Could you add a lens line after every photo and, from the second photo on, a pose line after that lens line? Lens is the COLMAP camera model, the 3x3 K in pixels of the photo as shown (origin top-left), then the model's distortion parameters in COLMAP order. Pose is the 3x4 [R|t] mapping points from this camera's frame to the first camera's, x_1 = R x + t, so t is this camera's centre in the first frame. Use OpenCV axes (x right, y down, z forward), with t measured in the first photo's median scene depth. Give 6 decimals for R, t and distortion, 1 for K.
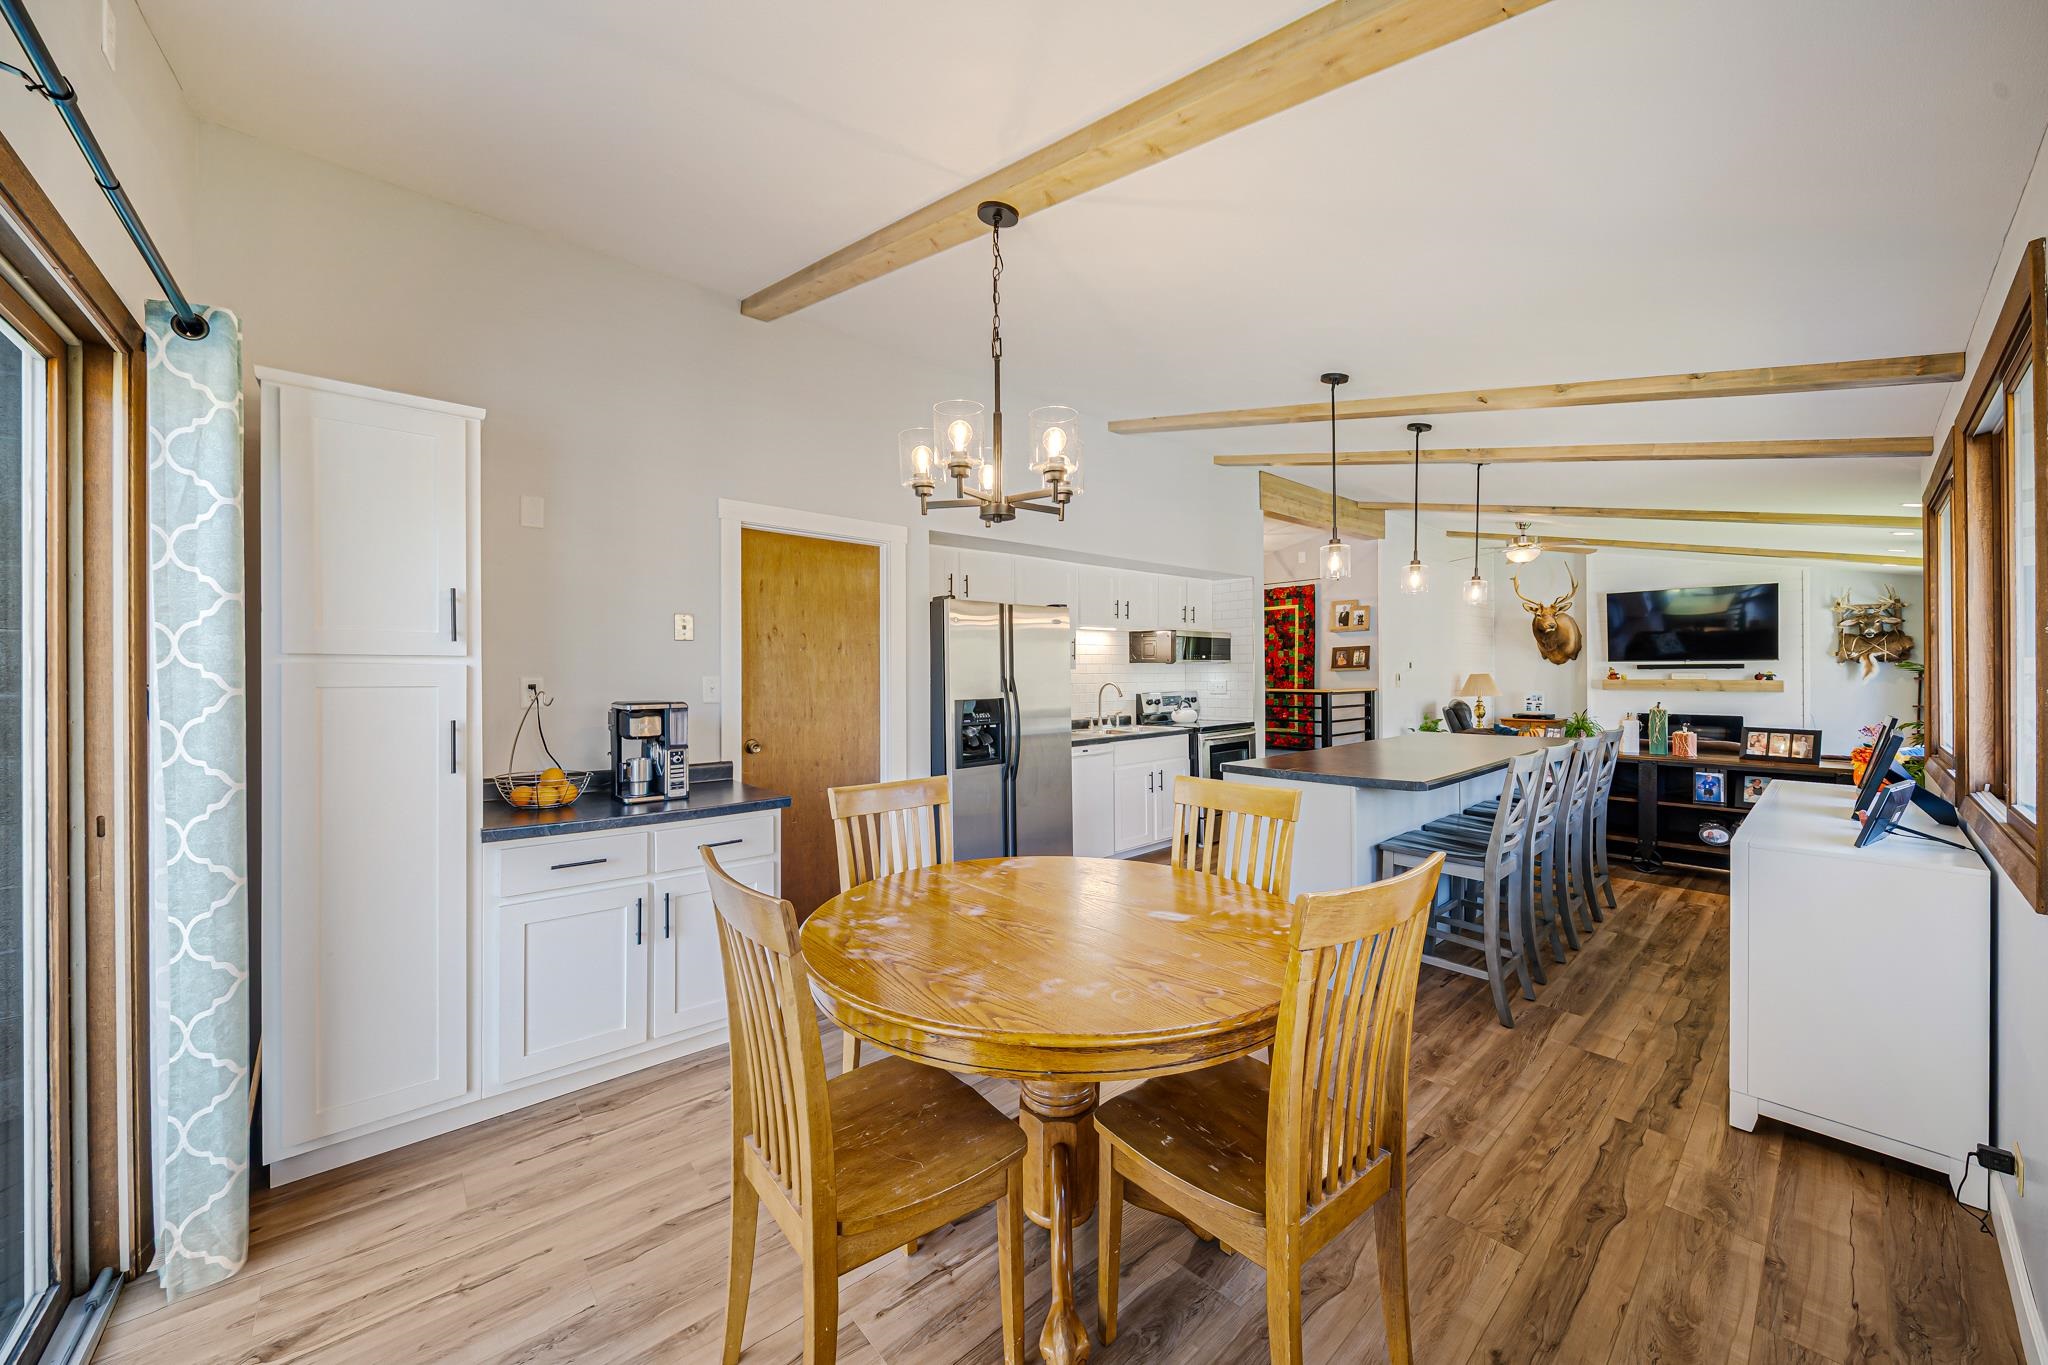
lens RADIAL K [[737.6, 0, 1009.2], [0, 737.6, 672.1], [0, 0, 1]] dist [-0.006663, 0.000336]
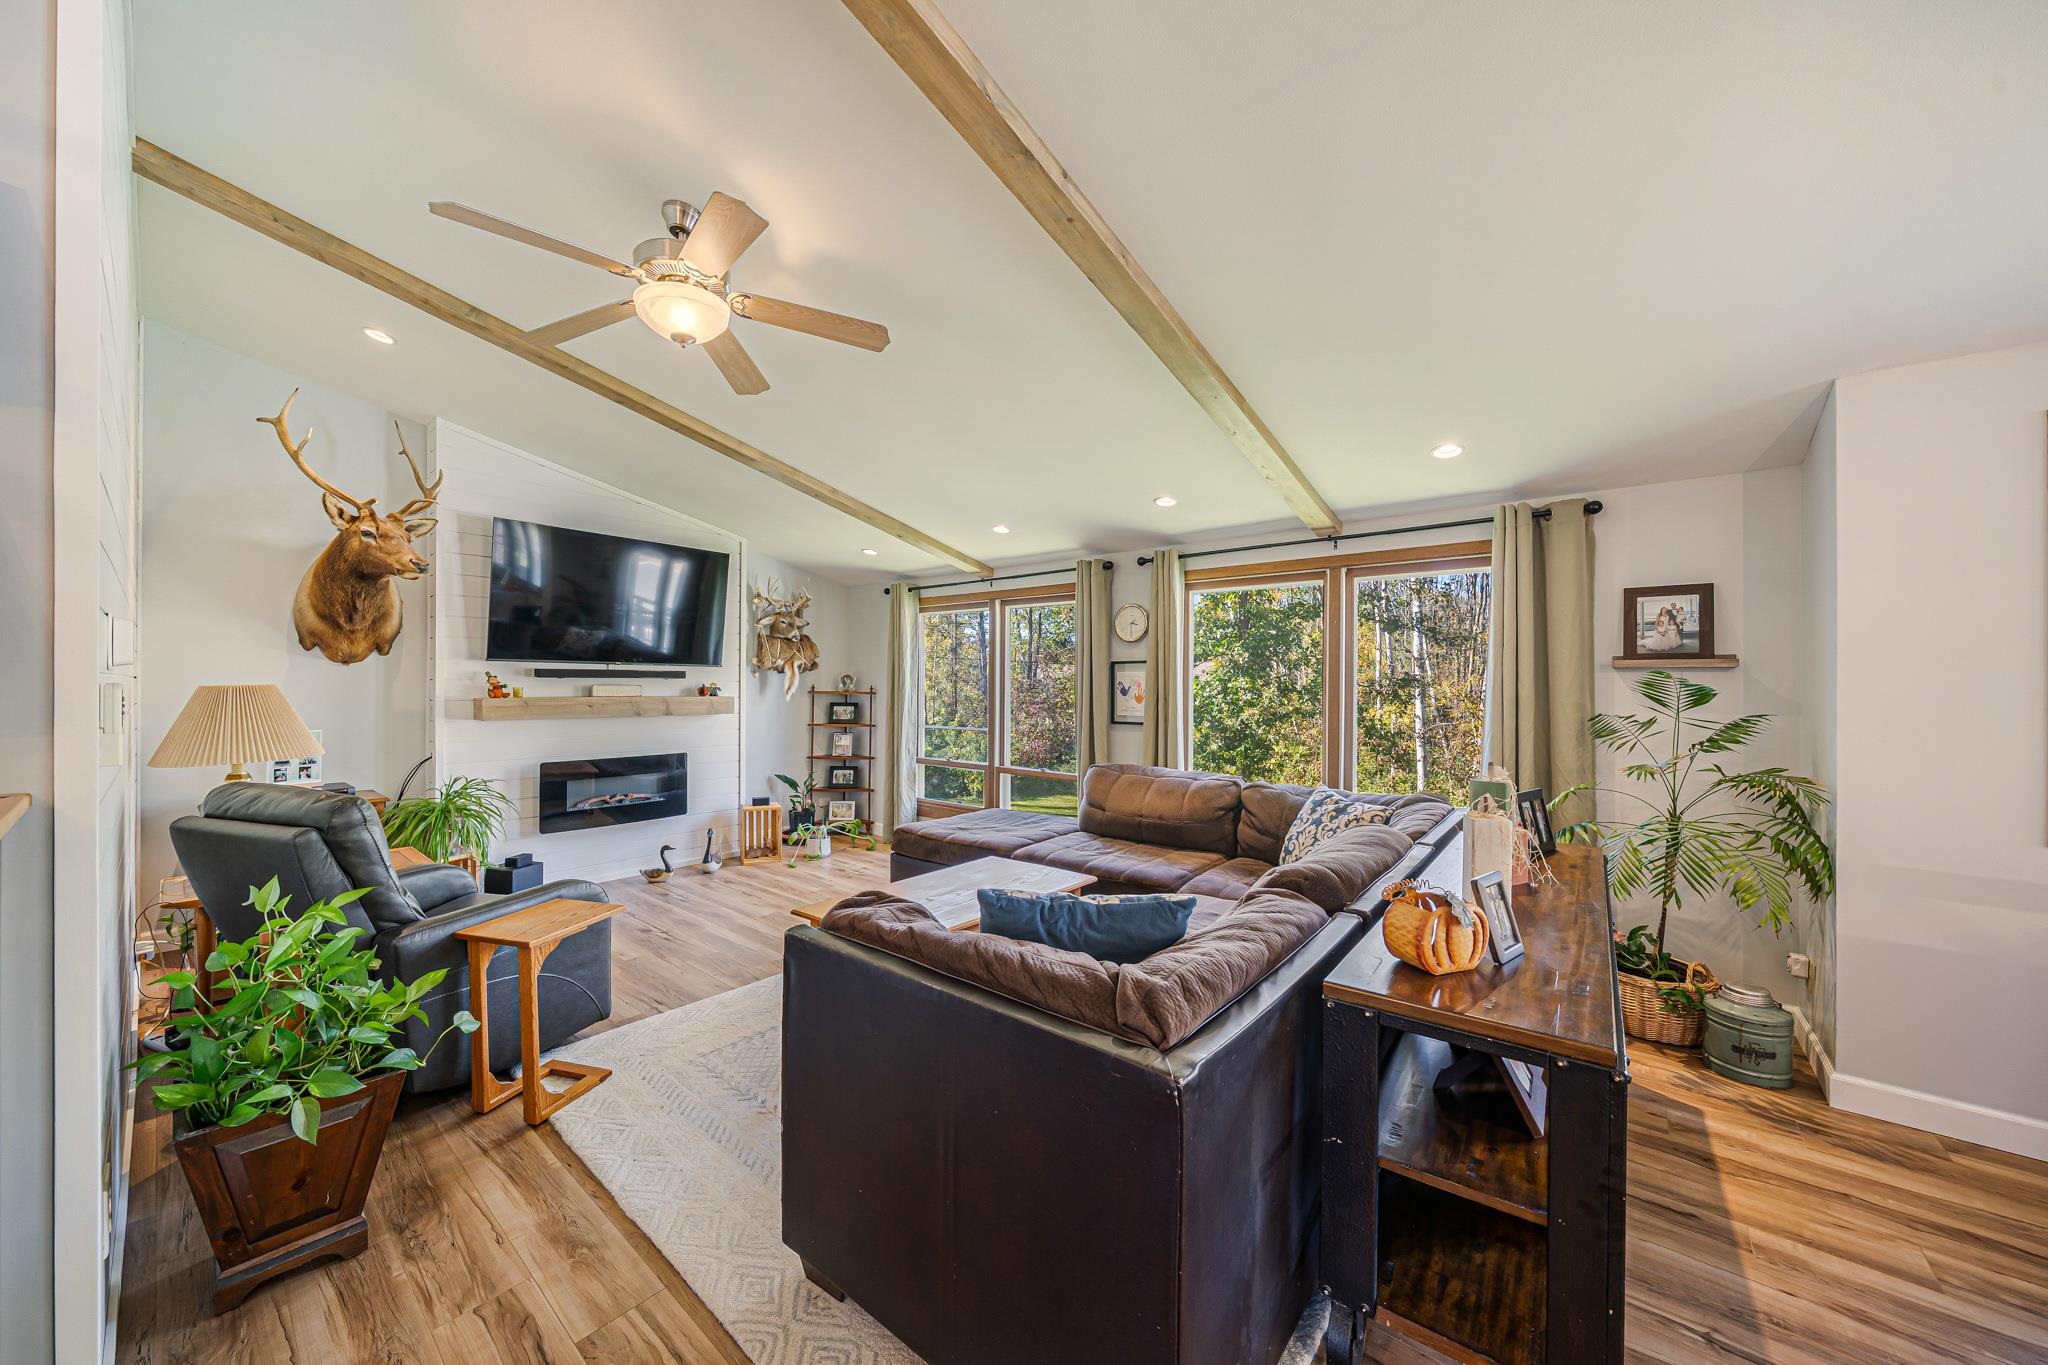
lens RADIAL K [[737.6, 0, 1007.8], [0, 737.6, 670.8], [0, 0, 1]] dist [-0.006663, 0.000336]
pose [[-0.150053, 0.018347, 0.988508, 0.361686], [-0.006878, 0.999784, -0.019601, -0.001105], [-0.988654, -0.009741, -0.149894, 0.925372]]
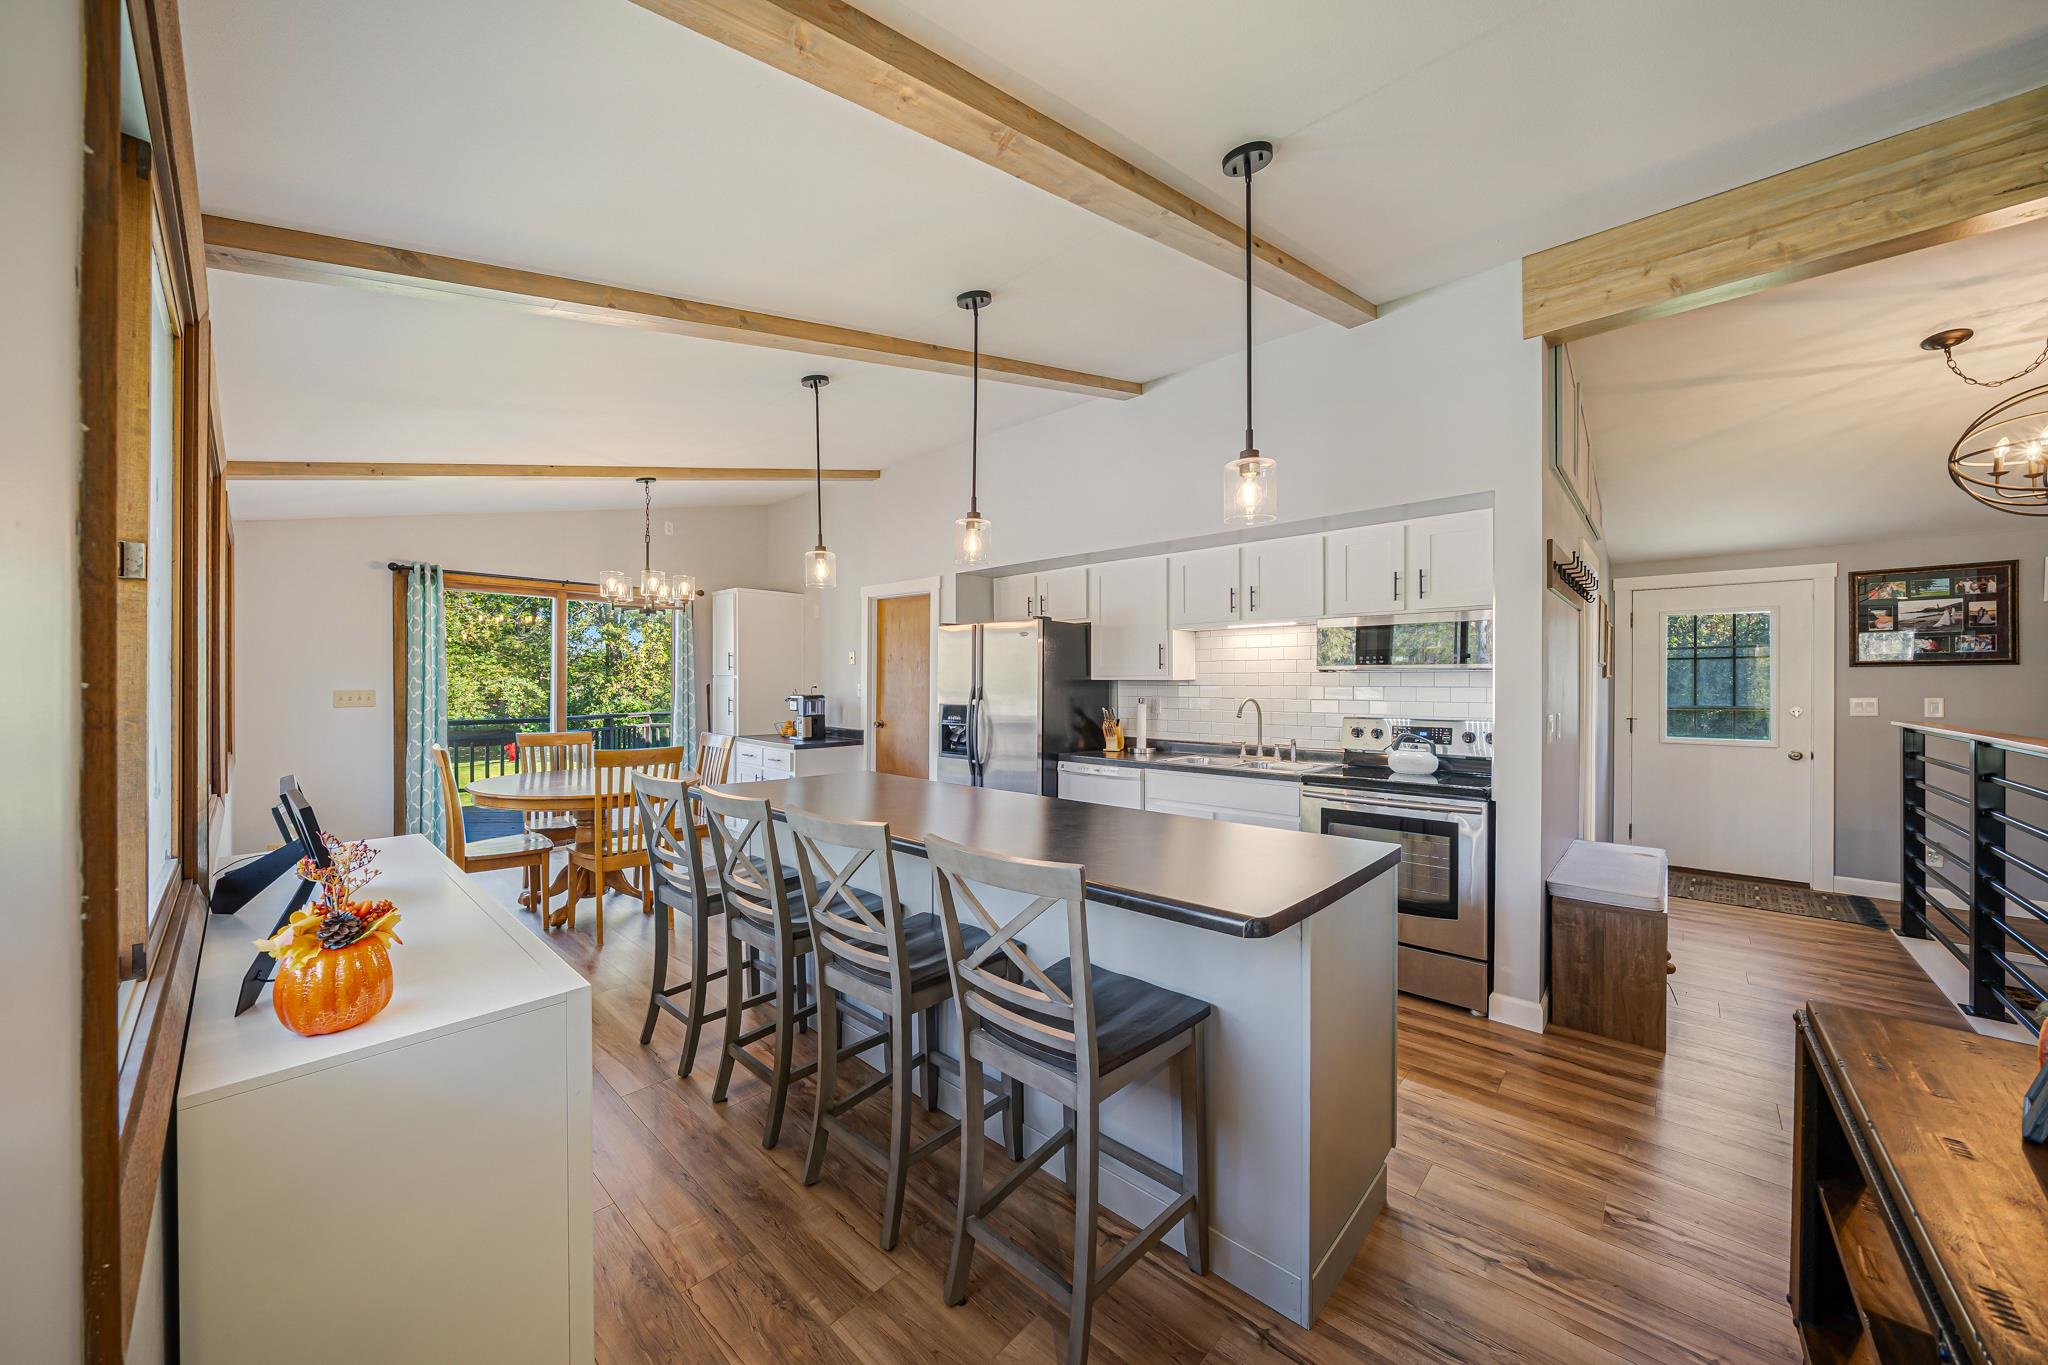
lens RADIAL K [[737.6, 0, 1029.3], [0, 737.6, 691.5], [0, 0, 1]] dist [-0.006663, 0.000336]
pose [[0.100854, 0.019475, -0.994711, 0.679681], [-0.002426, 0.999810, 0.019329, -0.005006], [0.994898, 0.000463, 0.100883, 0.562050]]
